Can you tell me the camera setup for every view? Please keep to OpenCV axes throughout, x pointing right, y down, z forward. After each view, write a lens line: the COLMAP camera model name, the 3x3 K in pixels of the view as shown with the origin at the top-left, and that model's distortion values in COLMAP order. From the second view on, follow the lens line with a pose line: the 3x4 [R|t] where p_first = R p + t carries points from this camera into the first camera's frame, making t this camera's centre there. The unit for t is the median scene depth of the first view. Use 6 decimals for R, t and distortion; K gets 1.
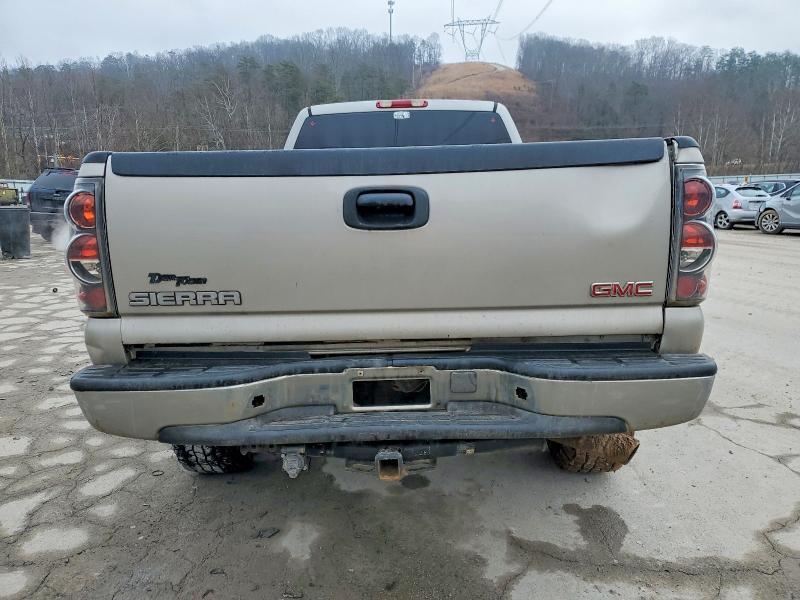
lens RADIAL K [[640.0, 0, 403.9], [0, 640.0, 309.3], [0, 0, 1]] dist [0.020270, 0.002299]
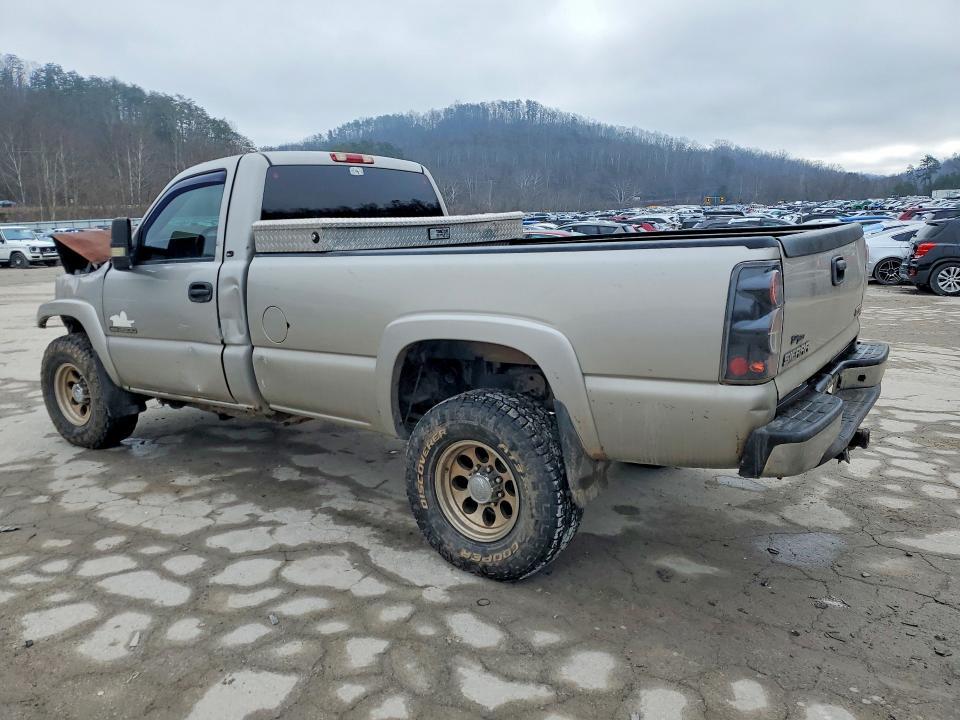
lens RADIAL K [[768.0, 0, 484.7], [0, 768.0, 371.2], [0, 0, 1]] dist [0.020270, 0.002299]
pose [[0.547708, -0.162183, 0.820800, -0.822686], [0.167723, 0.982402, 0.082194, -0.089473], [-0.819686, 0.092649, 0.565271, 0.280500]]
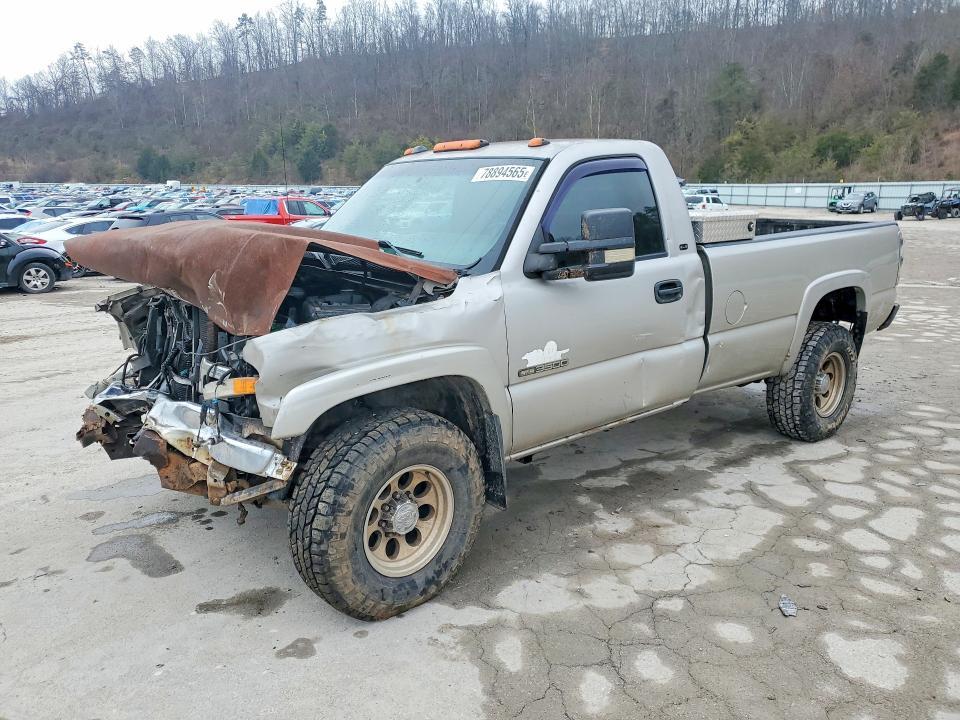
lens RADIAL K [[754.9, 0, 492.5], [0, 754.9, 360.9], [0, 0, 1]] dist [0.010515, 0.008455]
pose [[-0.687659, -0.148243, 0.710738, -0.693621], [0.141065, 0.932997, 0.331086, -0.404448], [-0.712198, 0.327935, -0.620672, 1.802245]]
